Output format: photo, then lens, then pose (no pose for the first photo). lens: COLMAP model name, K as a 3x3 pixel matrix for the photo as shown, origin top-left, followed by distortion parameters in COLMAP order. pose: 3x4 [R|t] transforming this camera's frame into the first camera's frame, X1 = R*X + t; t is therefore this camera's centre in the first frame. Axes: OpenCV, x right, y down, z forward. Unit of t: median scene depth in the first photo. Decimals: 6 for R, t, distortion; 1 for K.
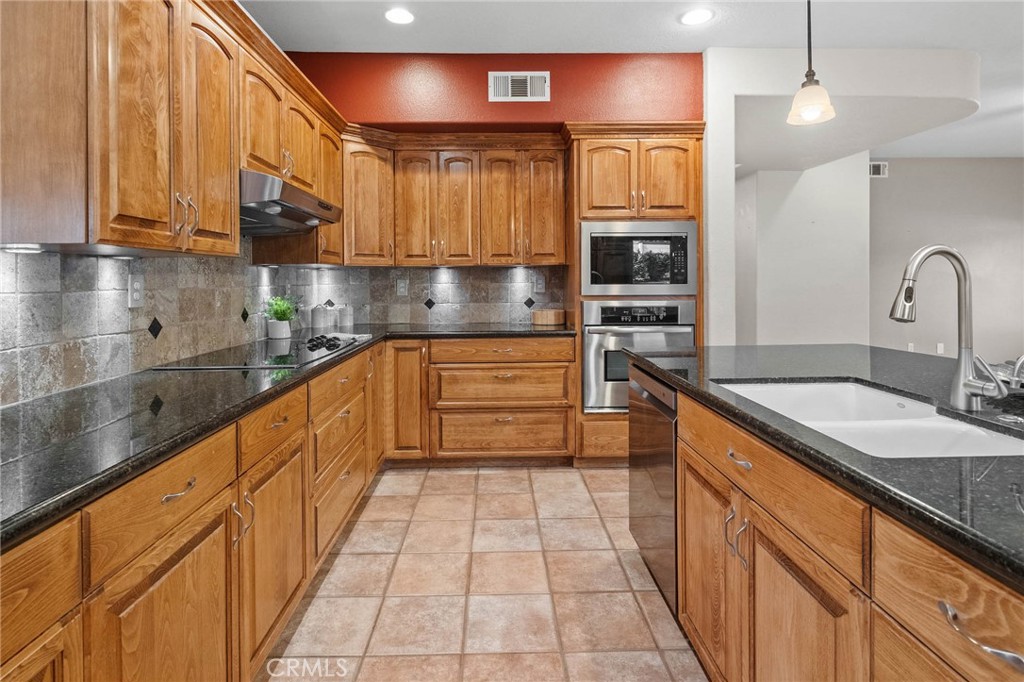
lens RADIAL K [[530.6, 0, 504.3], [0, 530.6, 283.4], [0, 0, 1]] dist [0.000956, -0.001385]
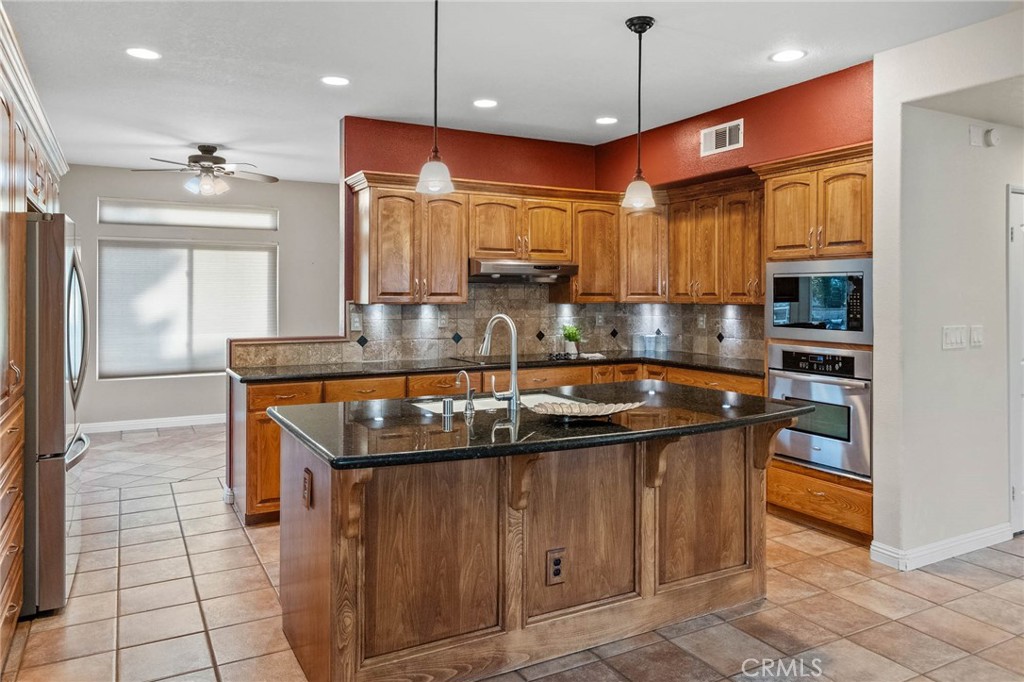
lens RADIAL K [[715.2, 0, 509.2], [0, 715.2, 293.7], [0, 0, 1]] dist [-0.002895, 0.000589]
pose [[0.458164, 0.007692, -0.888834, 1.106869], [-0.013102, 0.999912, 0.001899, -0.054884], [0.888771, 0.010775, 0.458225, -0.035712]]
